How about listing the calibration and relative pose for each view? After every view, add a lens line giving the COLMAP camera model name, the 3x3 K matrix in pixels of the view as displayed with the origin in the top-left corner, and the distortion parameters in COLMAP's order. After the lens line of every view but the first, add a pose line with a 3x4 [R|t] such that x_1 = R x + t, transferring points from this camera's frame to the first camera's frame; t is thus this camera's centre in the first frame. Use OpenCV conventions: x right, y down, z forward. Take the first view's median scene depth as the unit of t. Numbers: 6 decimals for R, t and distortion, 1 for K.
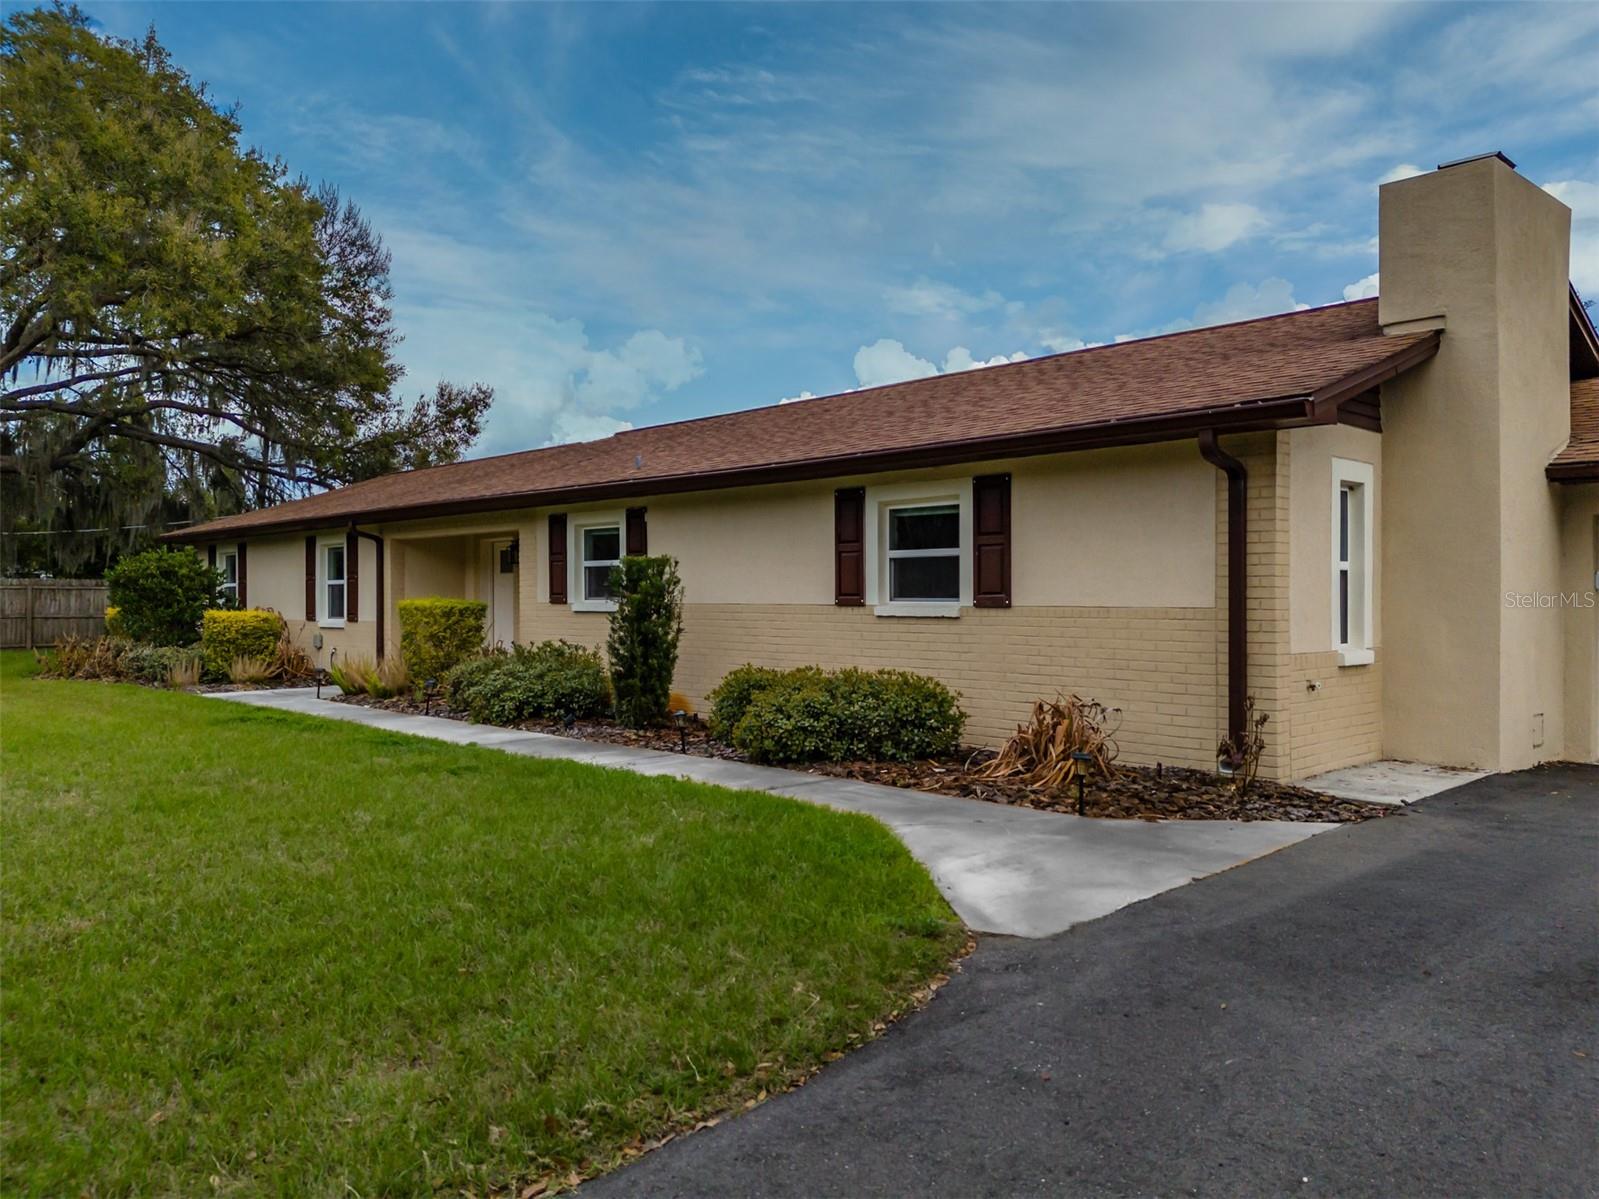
lens RADIAL K [[1201.8, 0, 778.4], [0, 1201.8, 596.6], [0, 0, 1]] dist [0.086503, -0.125102]
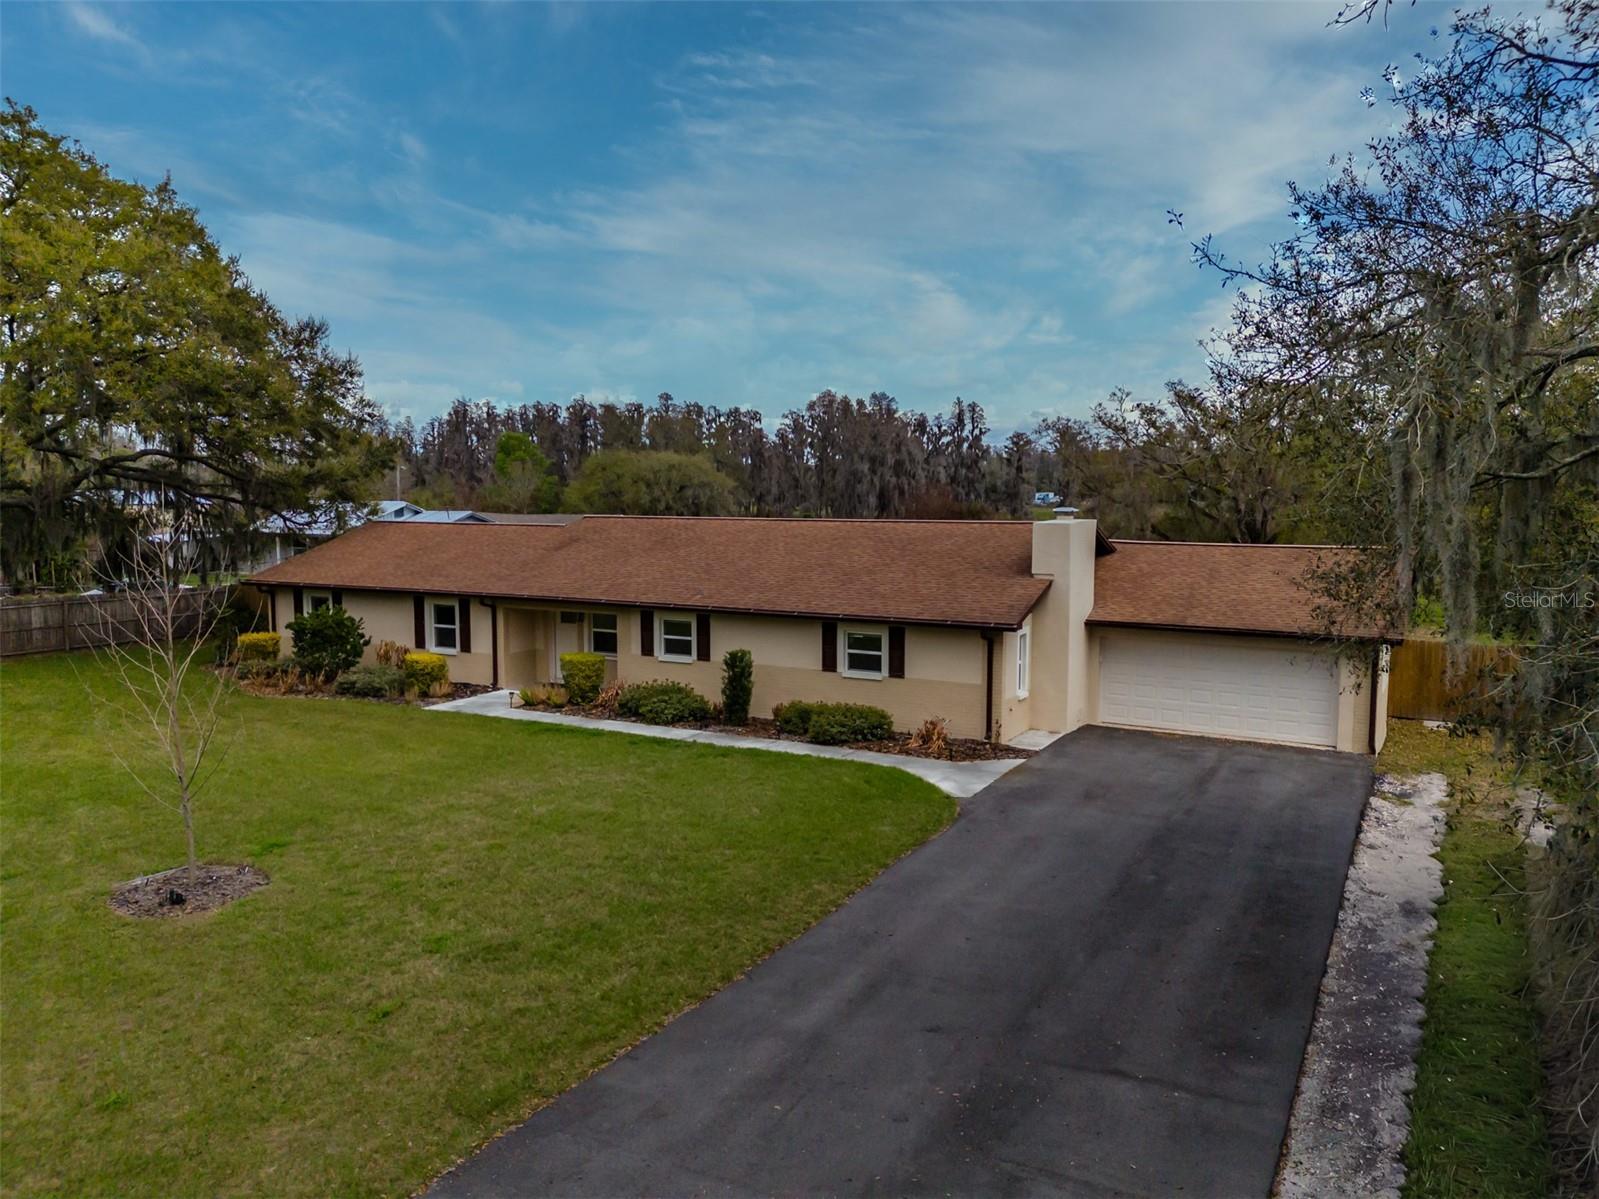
lens RADIAL K [[1230.3, 0, 799.5], [0, 1230.3, 599.5], [0, 0, 1]] dist [0.096835, -0.138411]
pose [[0.951119, -0.024148, 0.307879, -0.861507], [-0.004766, 0.995672, 0.092819, -0.417253], [-0.308787, -0.089749, 0.946887, -1.475623]]
